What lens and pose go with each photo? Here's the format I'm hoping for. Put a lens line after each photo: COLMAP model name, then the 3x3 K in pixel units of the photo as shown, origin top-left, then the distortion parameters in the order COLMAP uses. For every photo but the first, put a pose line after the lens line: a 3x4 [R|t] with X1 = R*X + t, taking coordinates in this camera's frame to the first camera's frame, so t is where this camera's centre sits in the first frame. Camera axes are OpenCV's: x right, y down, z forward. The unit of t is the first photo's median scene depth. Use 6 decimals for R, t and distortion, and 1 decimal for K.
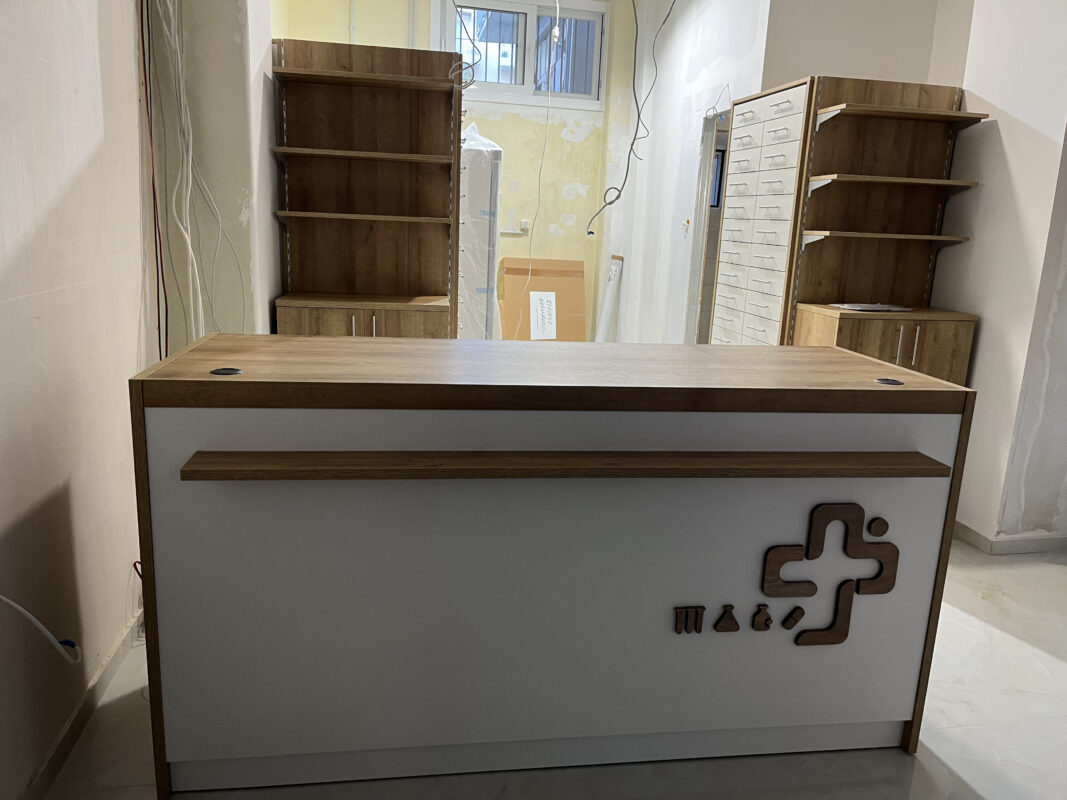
lens RADIAL K [[797.5, 0, 536.1], [0, 797.5, 392.5], [0, 0, 1]] dist [0.060545, -0.092051]
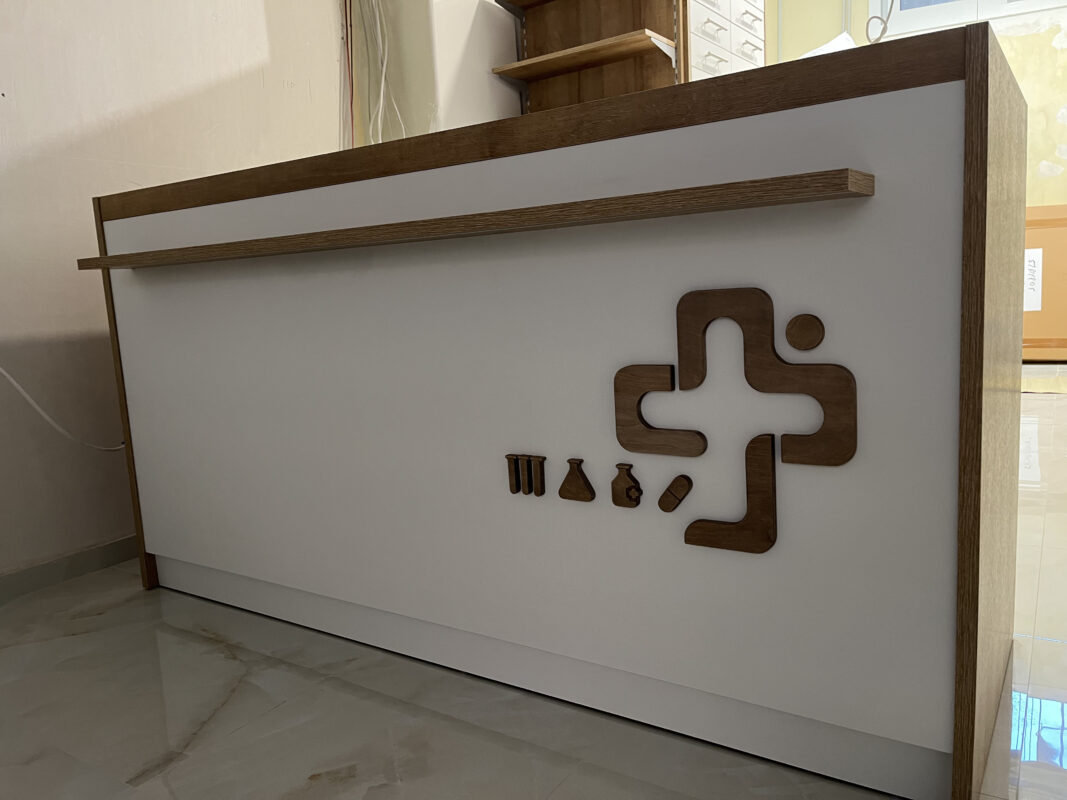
lens RADIAL K [[797.5, 0, 536.1], [0, 797.5, 392.5], [0, 0, 1]] dist [0.060545, -0.092051]
pose [[0.731498, 0.006561, -0.681812, 0.645982], [-0.055083, 0.997254, -0.049500, 0.239126], [0.679615, 0.073765, 0.729851, 0.484576]]
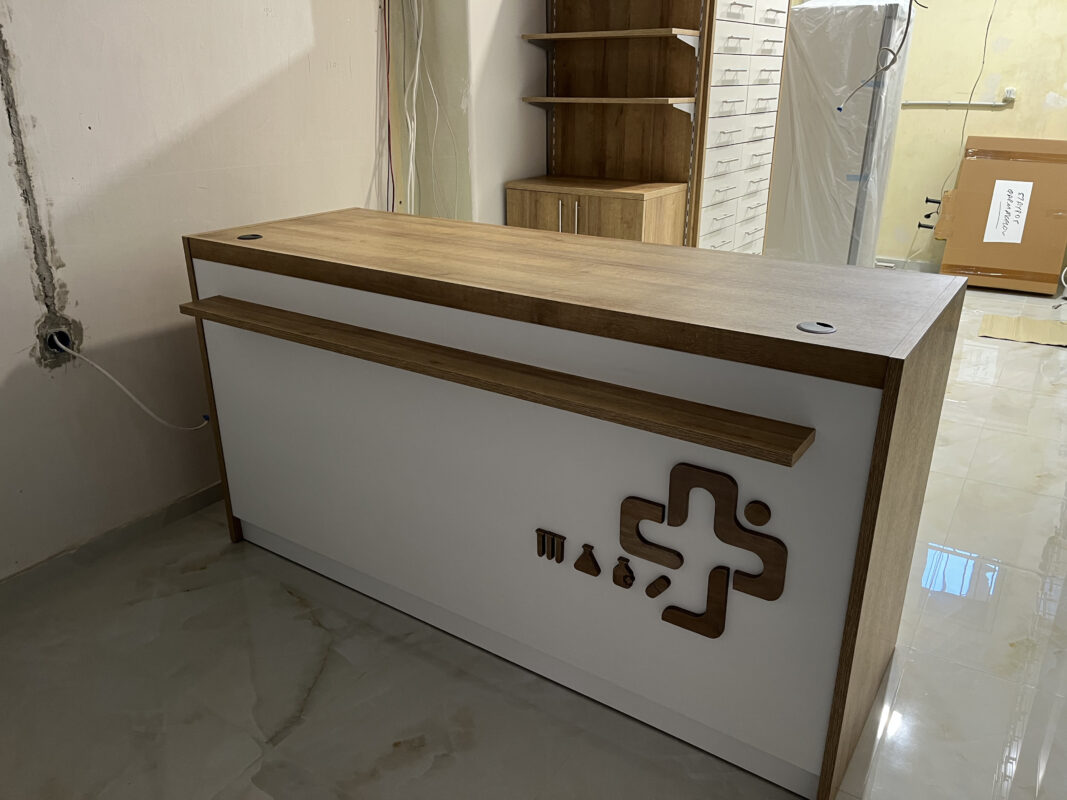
lens RADIAL K [[800.7, 0, 538.8], [0, 800.7, 385.5], [0, 0, 1]] dist [0.046226, -0.062833]
pose [[0.735860, 0.198281, -0.647453, 0.729082], [-0.109205, 0.978401, 0.175517, -0.061795], [0.668270, -0.058451, 0.741619, 0.297616]]
